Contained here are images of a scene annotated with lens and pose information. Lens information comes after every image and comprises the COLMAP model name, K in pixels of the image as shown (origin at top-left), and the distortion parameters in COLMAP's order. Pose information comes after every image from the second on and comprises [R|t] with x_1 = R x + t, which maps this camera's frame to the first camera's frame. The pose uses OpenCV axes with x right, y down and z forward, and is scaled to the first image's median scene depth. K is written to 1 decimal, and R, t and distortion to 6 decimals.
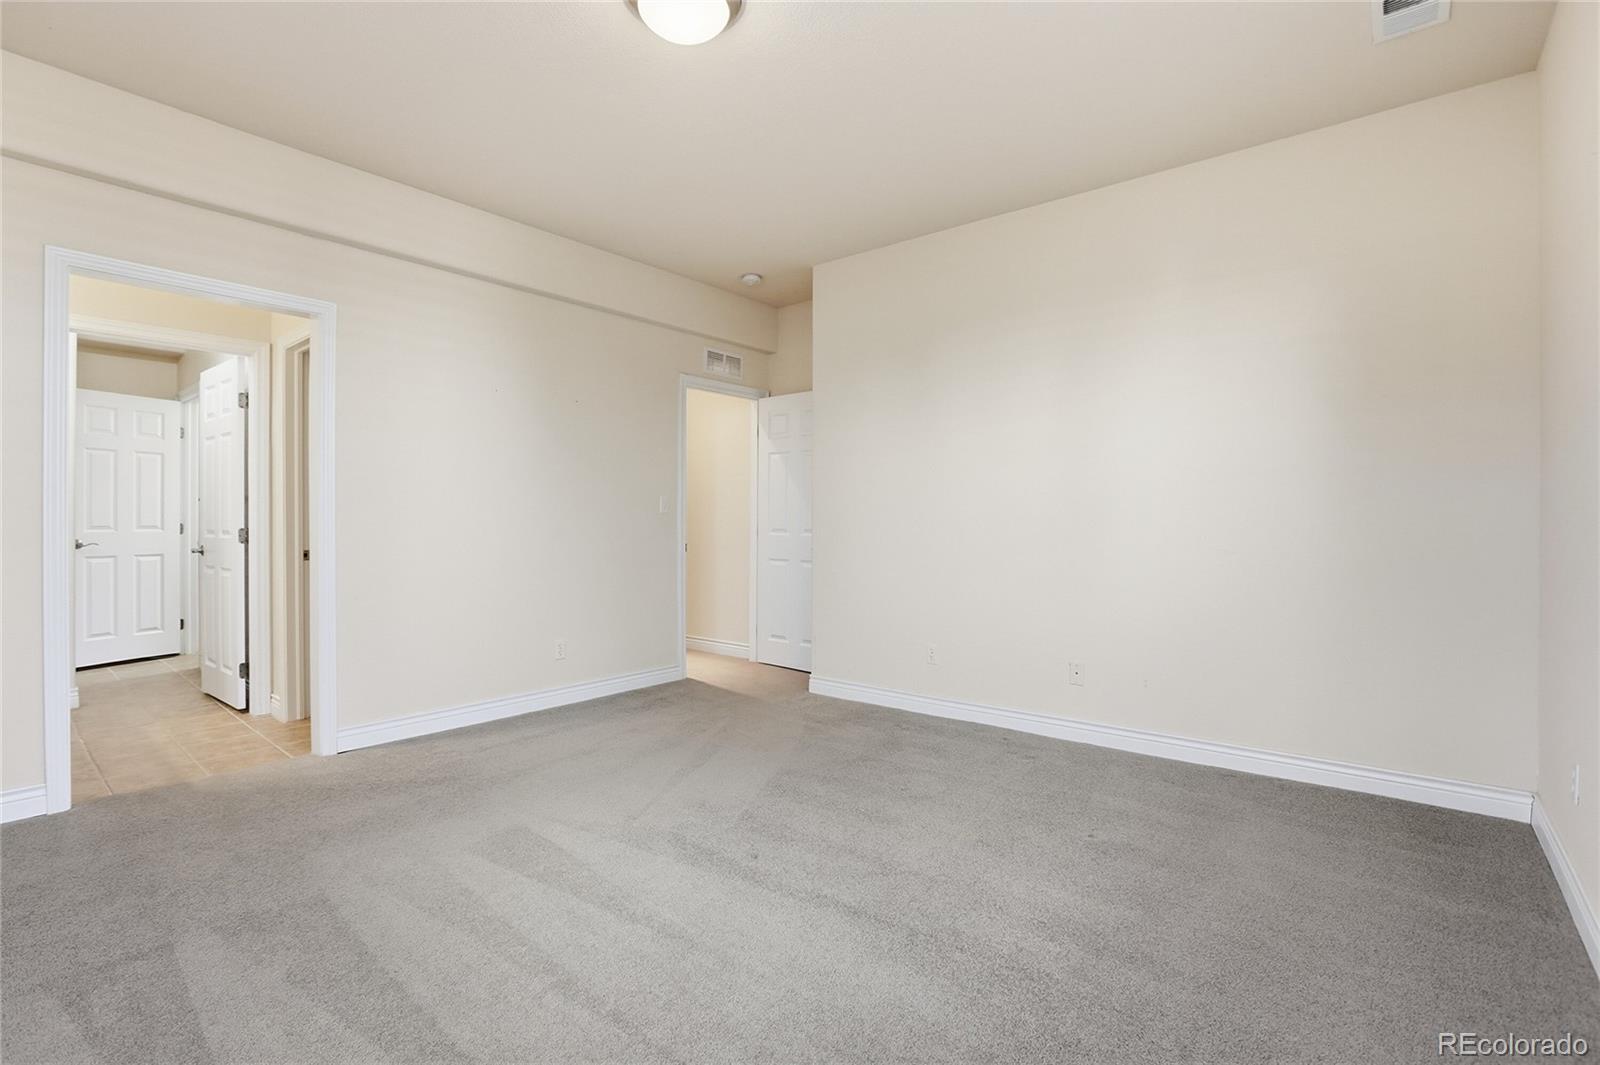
lens RADIAL K [[734.1, 0, 802.0], [0, 734.1, 526.0], [0, 0, 1]] dist [-0.036395, 0.001744]
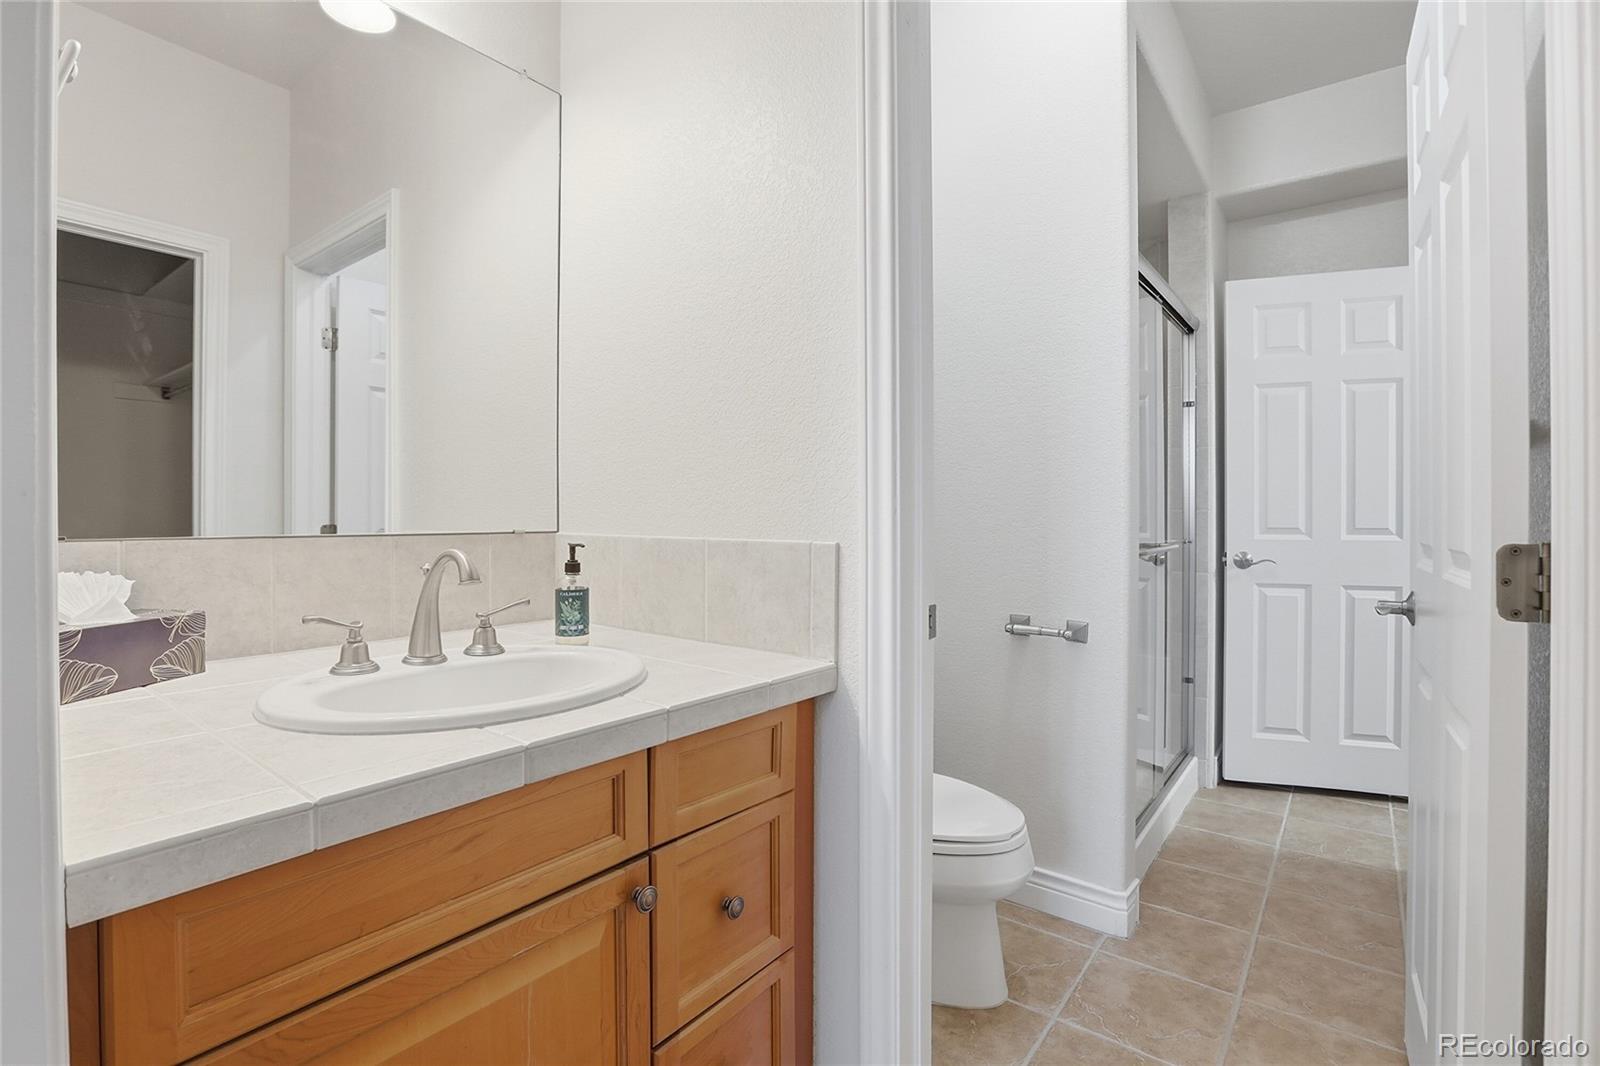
lens RADIAL K [[734.1, 0, 800.8], [0, 734.1, 524.8], [0, 0, 1]] dist [-0.036395, 0.001744]
pose [[0.045470, -0.002761, -0.998962, -0.463892], [-0.003402, 0.999990, -0.002919, 0.000576], [0.998960, 0.003531, 0.045460, 0.617556]]
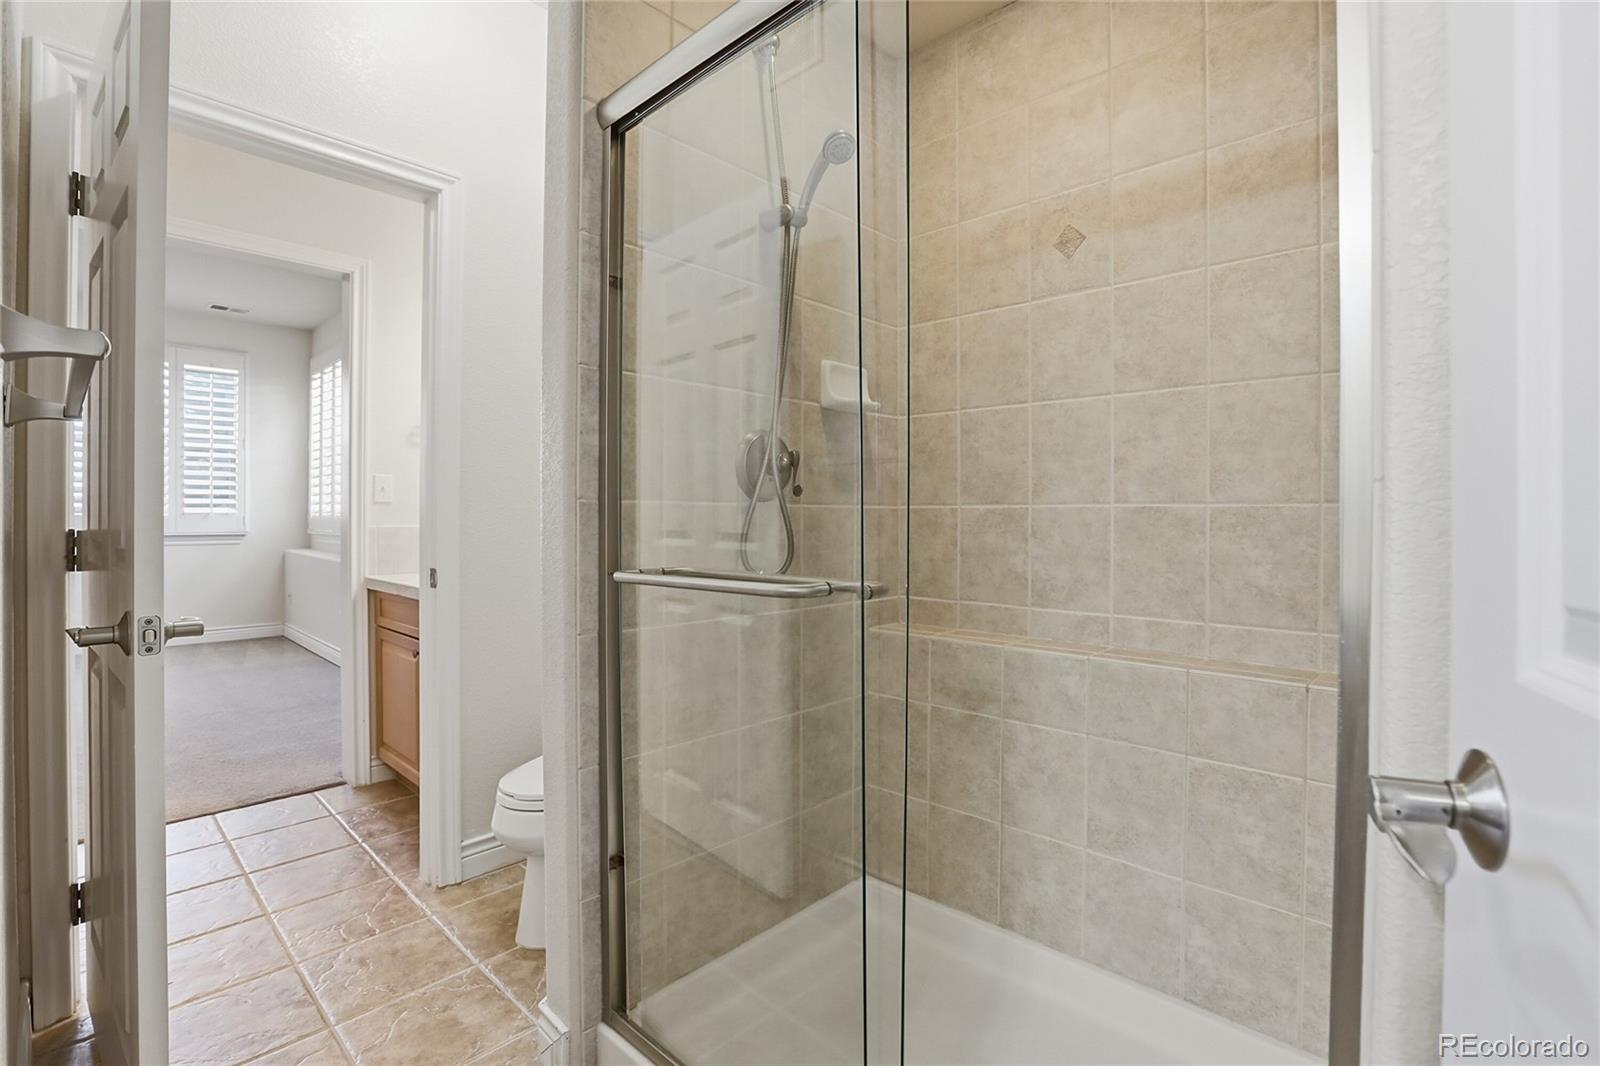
lens RADIAL K [[734.1, 0, 797.8], [0, 734.1, 527.1], [0, 0, 1]] dist [-0.036395, 0.001744]
pose [[-0.997801, -0.007119, 0.065900, -1.222280], [-0.006638, 0.999950, 0.007524, -0.003388], [-0.065950, 0.007070, -0.997798, 1.340389]]
